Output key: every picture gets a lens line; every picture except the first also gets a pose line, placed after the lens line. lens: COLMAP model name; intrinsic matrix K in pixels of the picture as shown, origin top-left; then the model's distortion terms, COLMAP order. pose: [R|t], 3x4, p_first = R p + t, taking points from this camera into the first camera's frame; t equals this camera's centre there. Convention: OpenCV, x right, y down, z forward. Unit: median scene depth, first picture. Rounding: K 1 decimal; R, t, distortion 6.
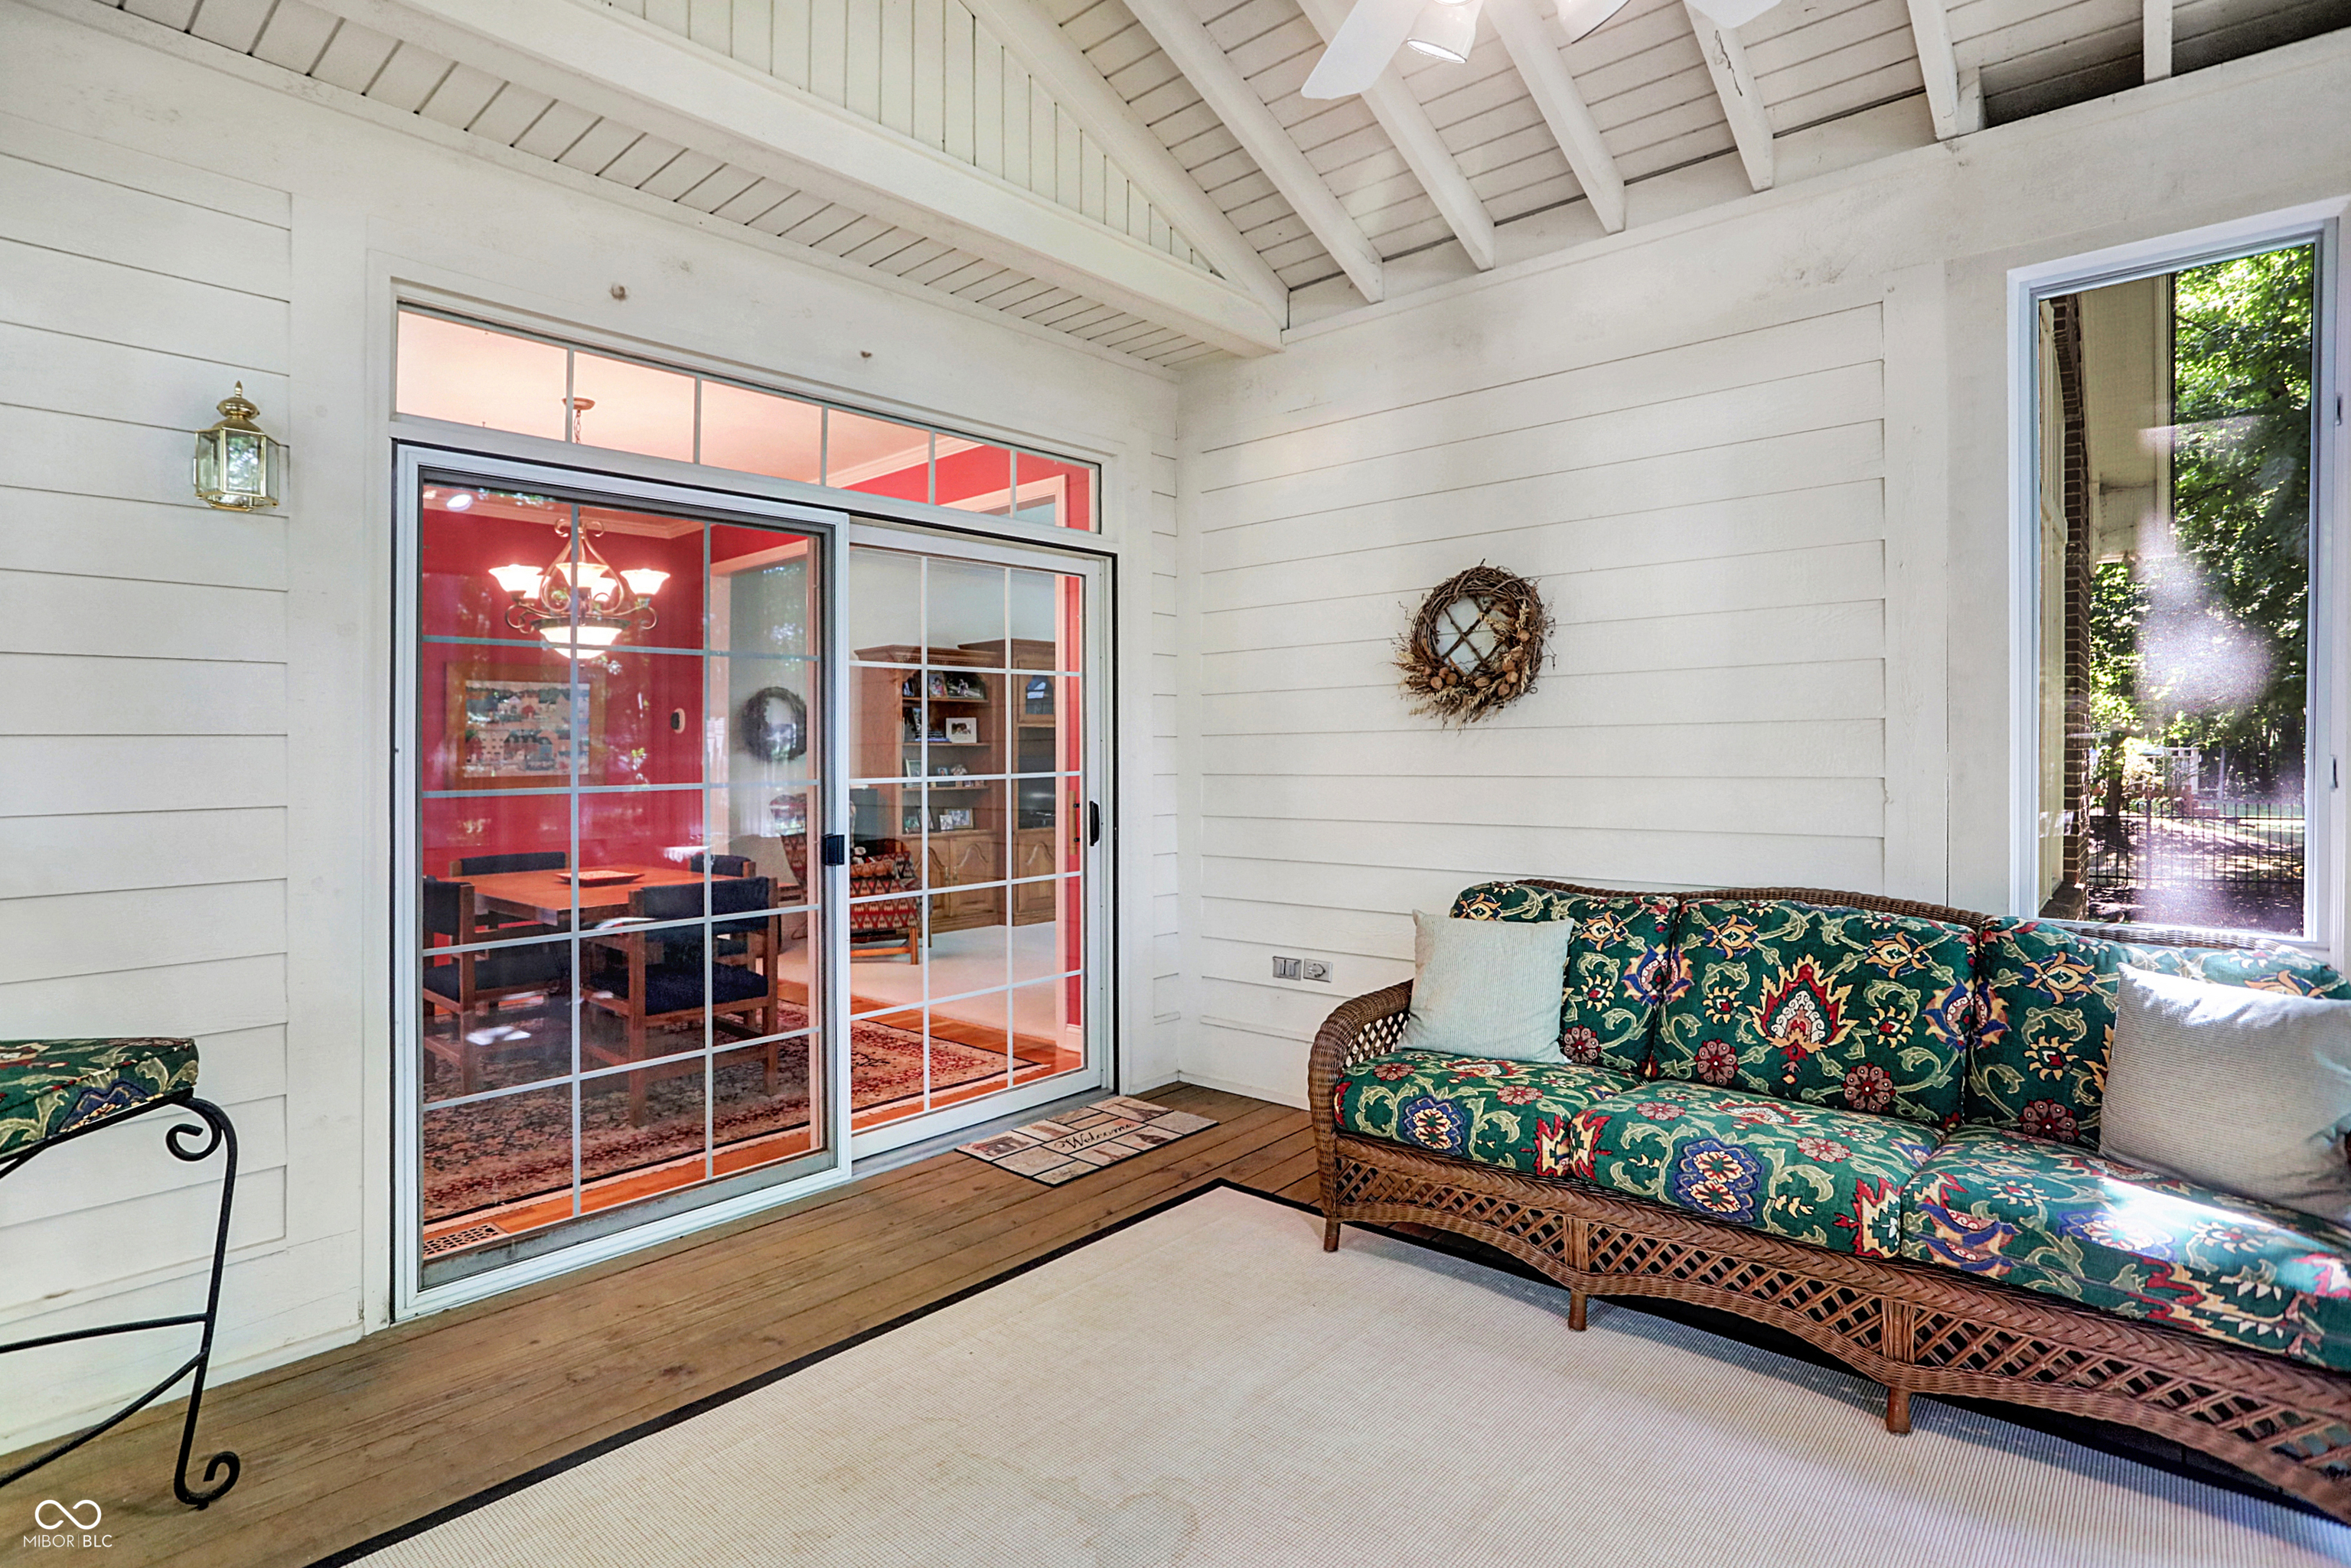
lens RADIAL K [[1190.9, 0, 1154.0], [0, 1190.9, 751.9], [0, 0, 1]] dist [-0.061846, 0.025635]
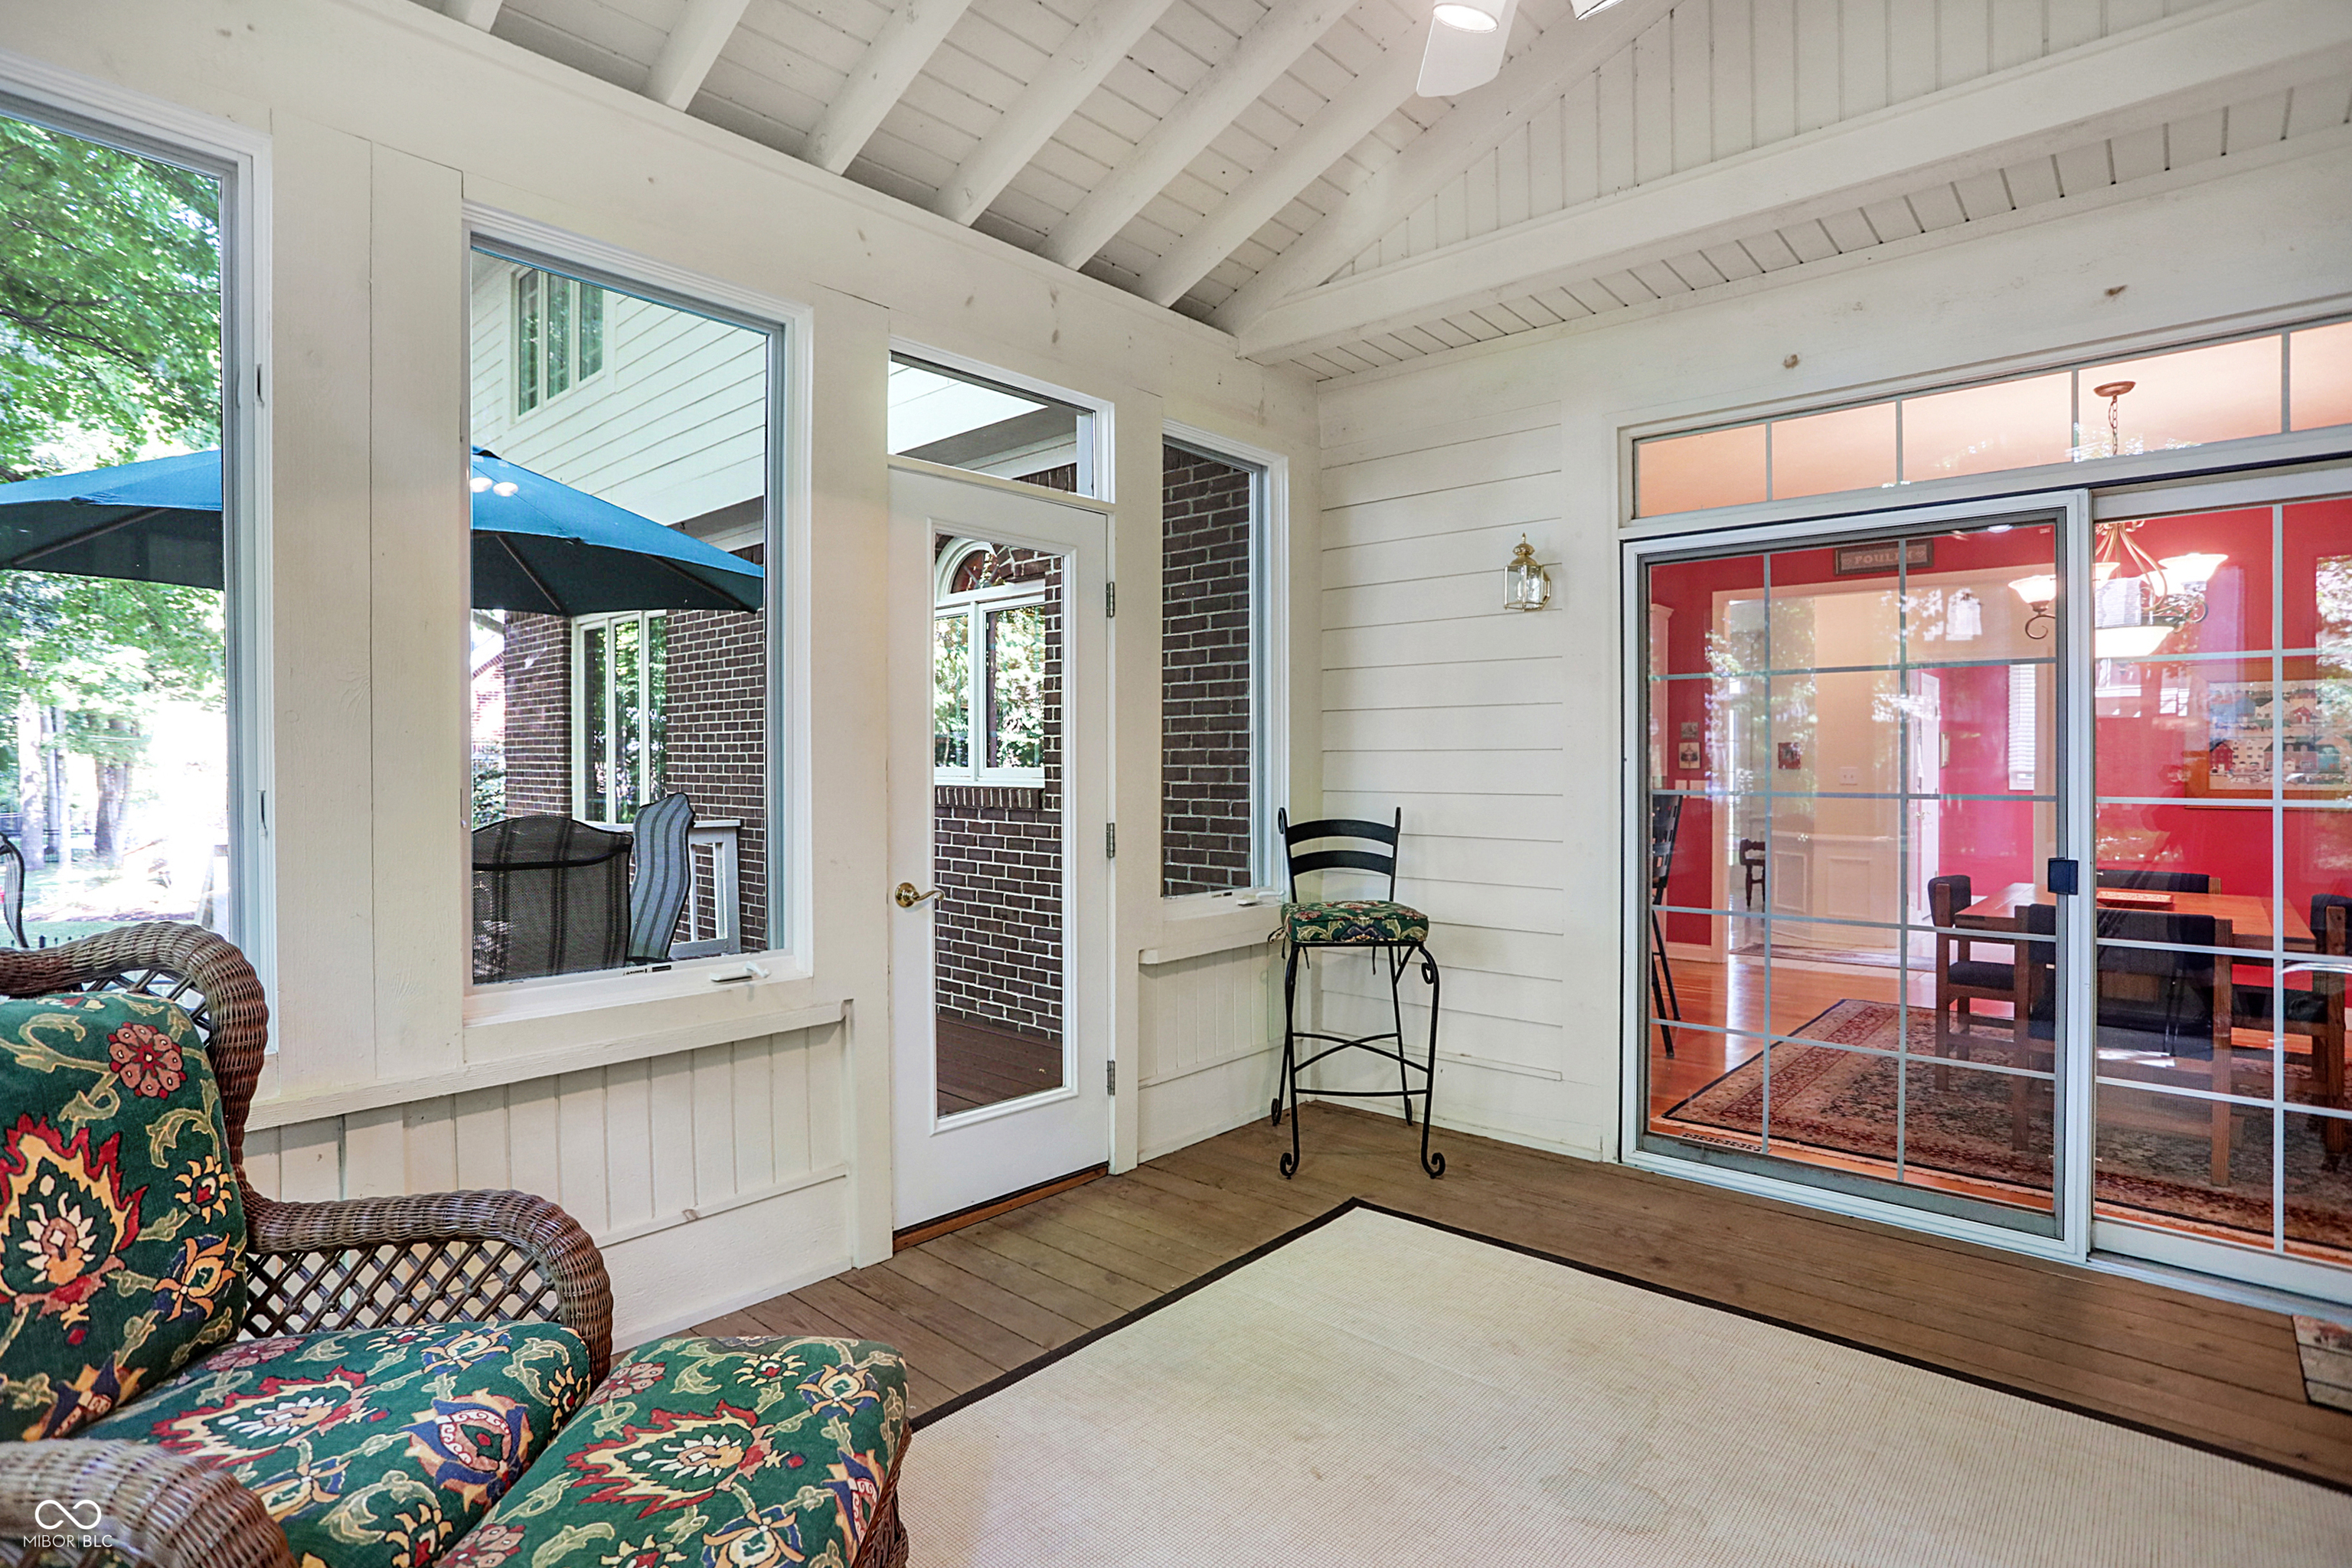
lens RADIAL K [[1174.5, 0, 1163.9], [0, 1174.5, 773.4], [0, 0, 1]] dist [-0.064869, 0.026982]
pose [[-0.008817, 0.017830, -0.999802, 0.711722], [-0.007800, 0.999809, 0.017899, -0.005494], [0.999931, 0.007956, -0.008677, 0.418702]]
